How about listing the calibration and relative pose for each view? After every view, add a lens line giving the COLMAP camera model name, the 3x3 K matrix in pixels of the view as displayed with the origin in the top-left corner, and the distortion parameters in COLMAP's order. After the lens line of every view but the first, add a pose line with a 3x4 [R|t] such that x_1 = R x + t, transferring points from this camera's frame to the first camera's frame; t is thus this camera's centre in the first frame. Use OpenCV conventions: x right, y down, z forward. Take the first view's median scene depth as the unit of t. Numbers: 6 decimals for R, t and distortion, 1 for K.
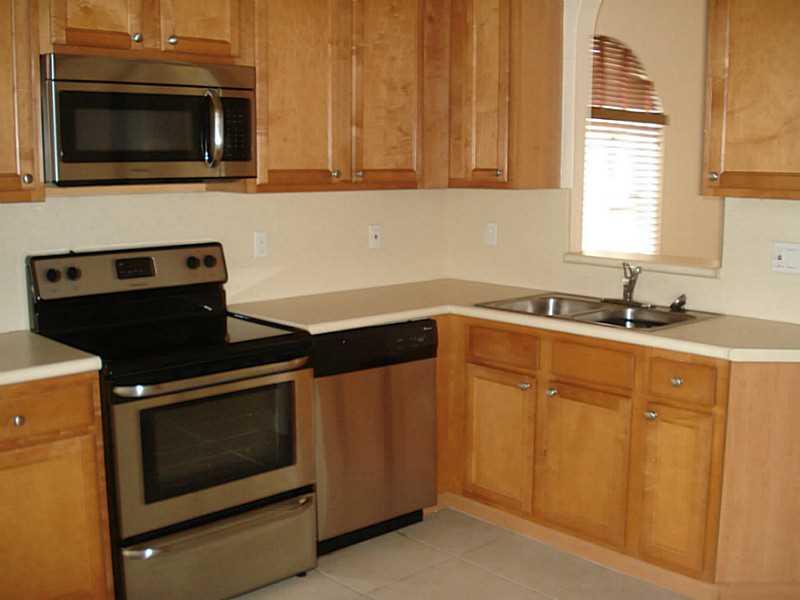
lens RADIAL K [[890.8, 0, 401.0], [0, 890.8, 298.5], [0, 0, 1]] dist [-0.096129, 0.000000]
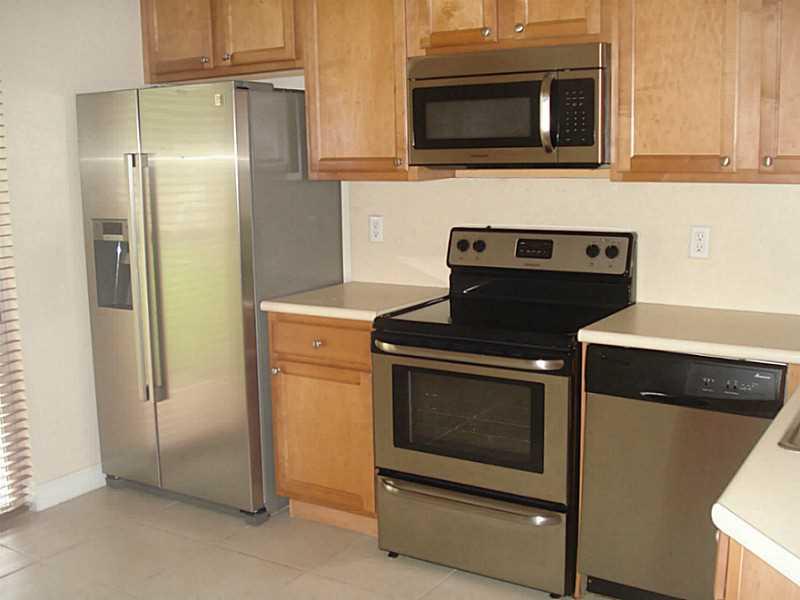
lens RADIAL K [[890.8, 0, 401.7], [0, 890.8, 302.1], [0, 0, 1]] dist [-0.096129, 0.000000]
pose [[0.270280, 0.154992, -0.950224, 0.694760], [-0.127338, 0.984041, 0.124288, -0.086417], [0.954324, 0.087407, 0.285703, 0.576554]]
